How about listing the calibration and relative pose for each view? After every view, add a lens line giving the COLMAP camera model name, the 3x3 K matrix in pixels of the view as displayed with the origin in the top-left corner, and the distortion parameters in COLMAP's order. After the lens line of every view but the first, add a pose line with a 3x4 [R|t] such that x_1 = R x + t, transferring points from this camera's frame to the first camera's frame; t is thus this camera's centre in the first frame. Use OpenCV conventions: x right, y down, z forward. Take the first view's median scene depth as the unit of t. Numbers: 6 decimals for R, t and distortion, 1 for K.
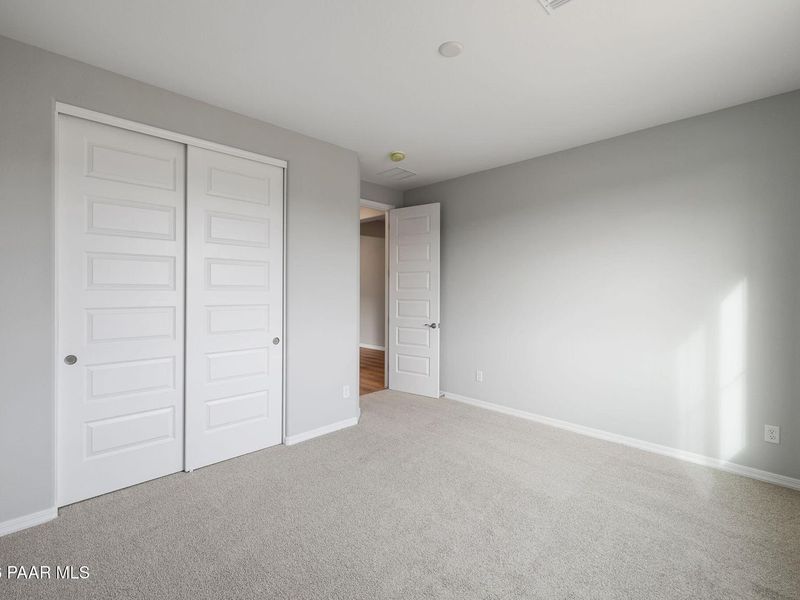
lens RADIAL K [[377.9, 0, 395.7], [0, 377.9, 291.4], [0, 0, 1]] dist [-0.001010, 0.001376]
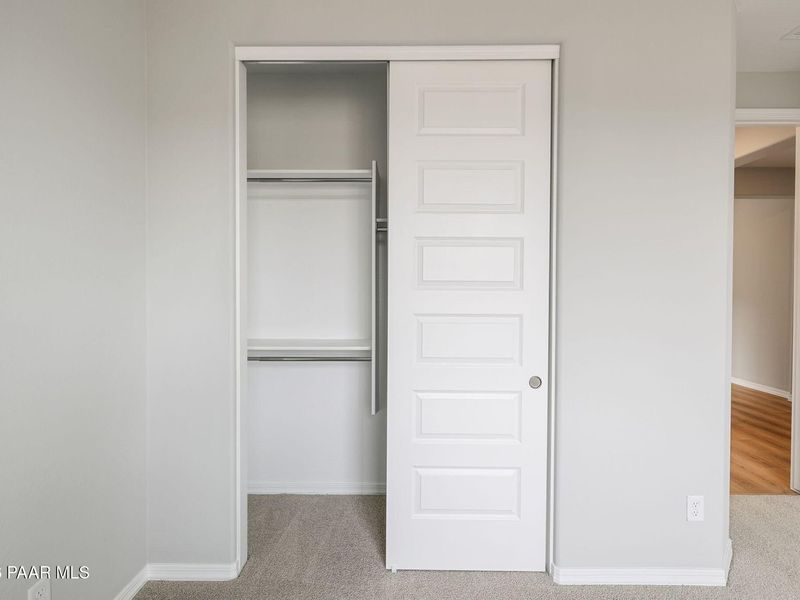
lens RADIAL K [[397.0, 0, 400.0], [0, 397.0, 300.0], [0, 0, 1]] dist [0.020844, -0.021804]
pose [[0.704769, 0.005574, -0.709415, -0.041217], [-0.005727, 0.999981, 0.002167, 0.010537], [0.709414, 0.002535, 0.704787, 0.396665]]
